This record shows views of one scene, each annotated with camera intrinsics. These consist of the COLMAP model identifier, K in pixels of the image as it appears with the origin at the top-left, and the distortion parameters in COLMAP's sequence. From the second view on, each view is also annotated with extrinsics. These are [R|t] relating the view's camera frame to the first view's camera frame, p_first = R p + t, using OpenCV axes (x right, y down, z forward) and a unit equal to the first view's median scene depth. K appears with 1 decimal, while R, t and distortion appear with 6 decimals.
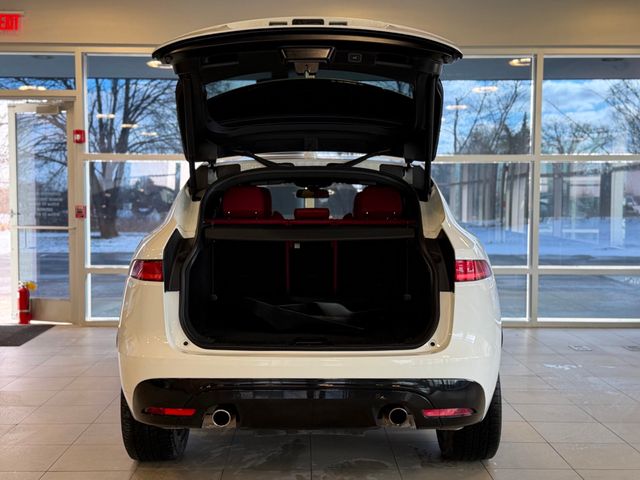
lens RADIAL K [[852.7, 0, 320.5], [0, 852.7, 238.7], [0, 0, 1]] dist [0.121112, 0.000000]
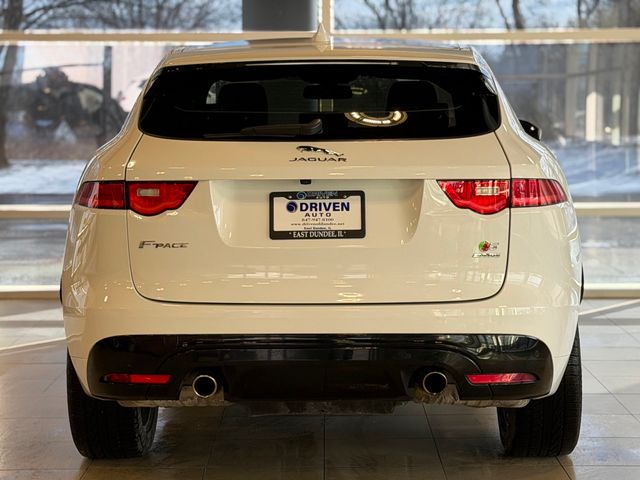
lens RADIAL K [[1455.5, 0, 320.0], [0, 1455.5, 241.9], [0, 0, 1]] dist [0.364122, 0.000000]
pose [[0.999728, -0.005350, -0.022711, 0.014307], [0.006423, 0.998853, 0.047441, 0.015272], [0.022431, -0.047574, 0.998616, -0.240246]]
